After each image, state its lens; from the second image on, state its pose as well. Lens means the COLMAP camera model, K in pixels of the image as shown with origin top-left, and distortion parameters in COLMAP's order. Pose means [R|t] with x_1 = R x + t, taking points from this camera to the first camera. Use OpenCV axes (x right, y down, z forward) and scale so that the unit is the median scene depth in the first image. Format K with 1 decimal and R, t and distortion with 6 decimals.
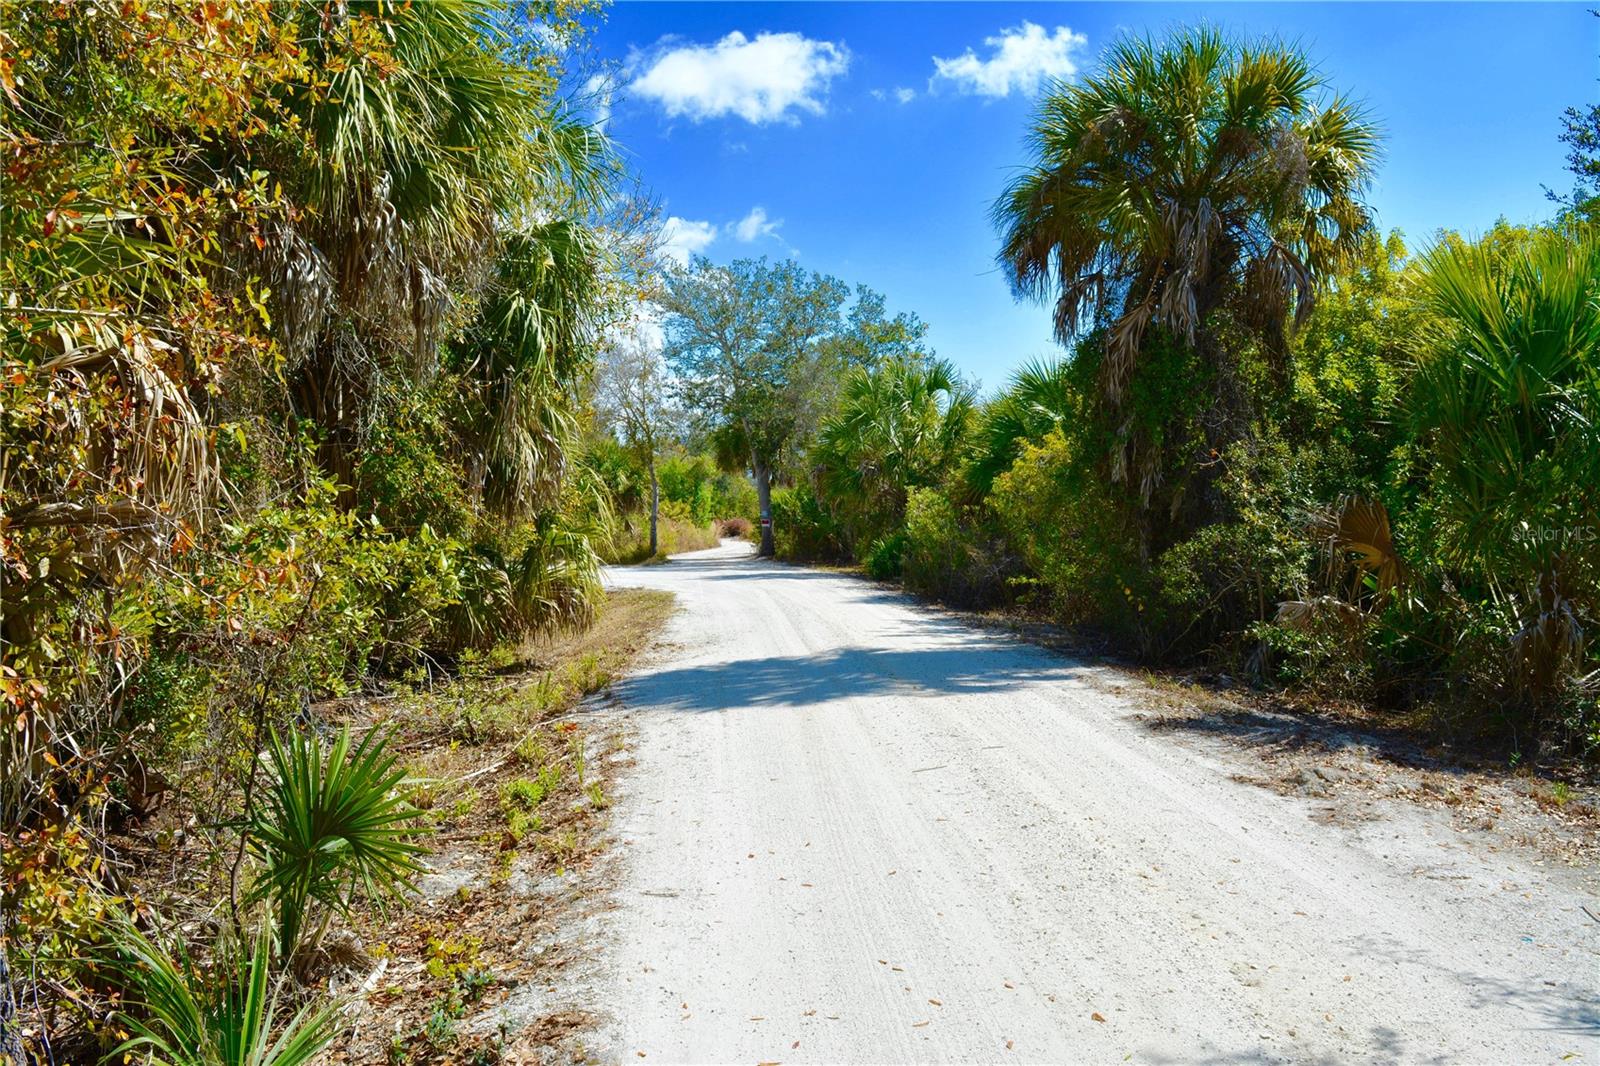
lens RADIAL K [[1441.9, 0, 799.5], [0, 1441.9, 535.3], [0, 0, 1]] dist [-0.069529, 0.000933]
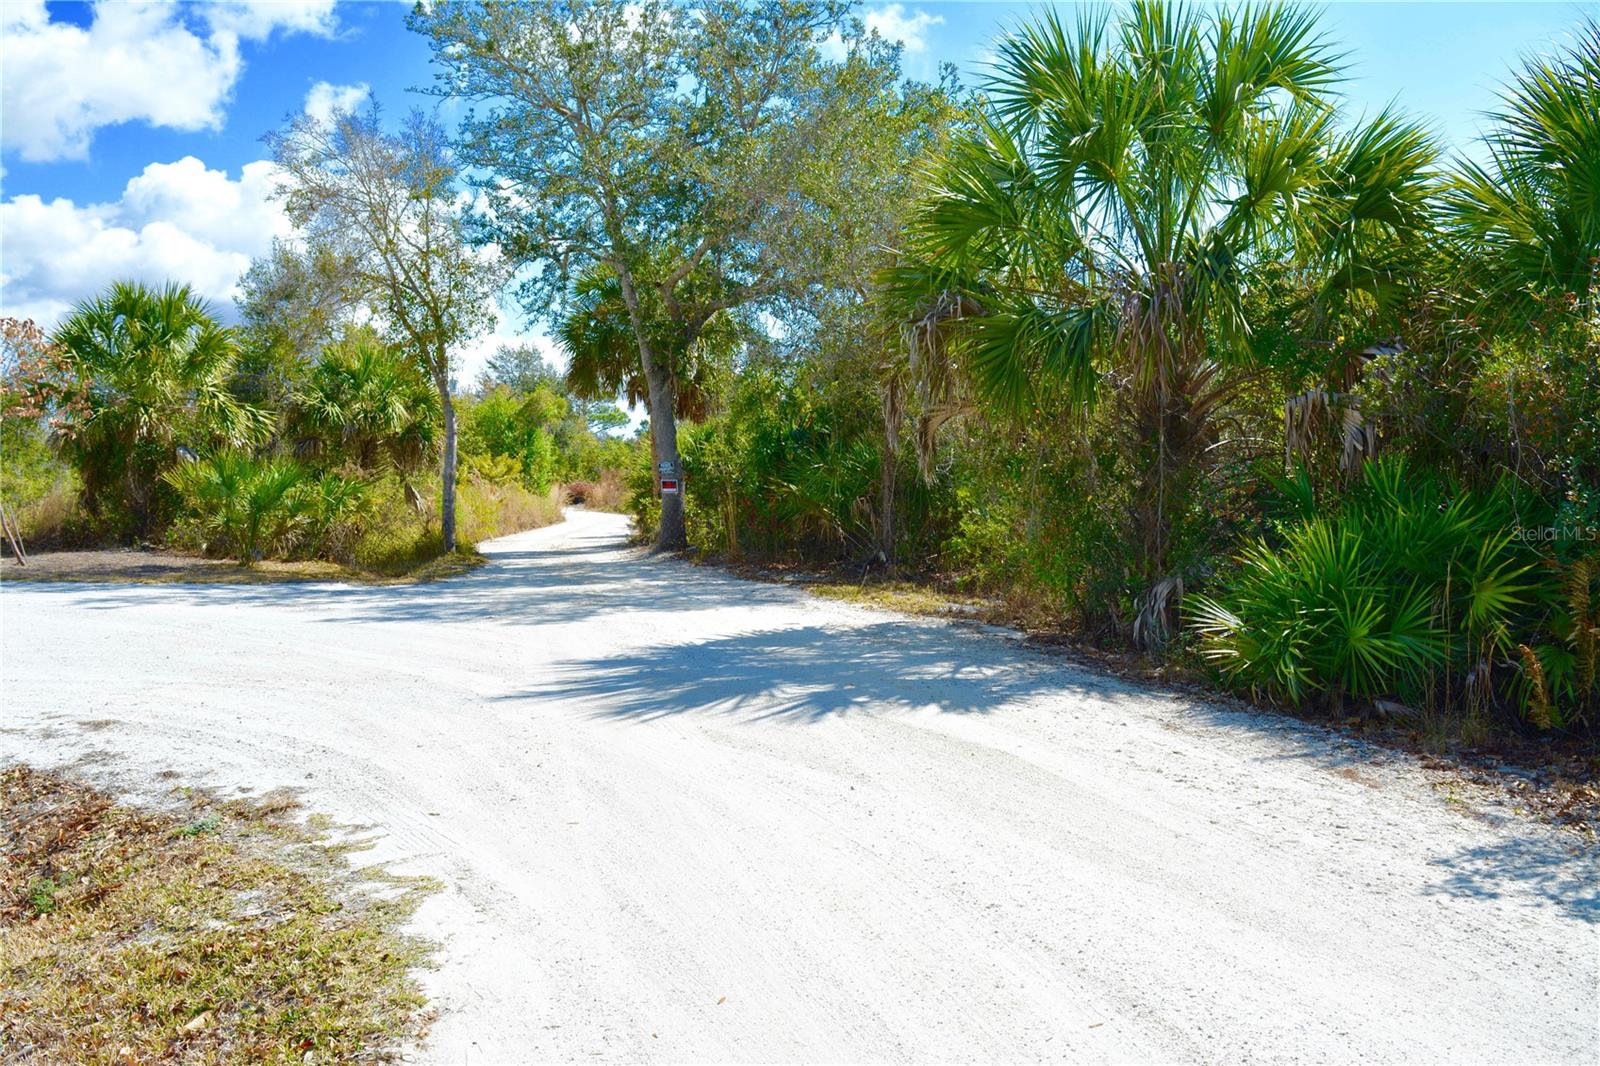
lens RADIAL K [[1441.9, 0, 802.6], [0, 1441.9, 533.2], [0, 0, 1]] dist [-0.069529, 0.000933]
pose [[0.993147, -0.008997, 0.116527, -0.031722], [0.006154, 0.999675, 0.024736, -0.003940], [-0.116711, -0.023849, 0.992879, 0.425209]]
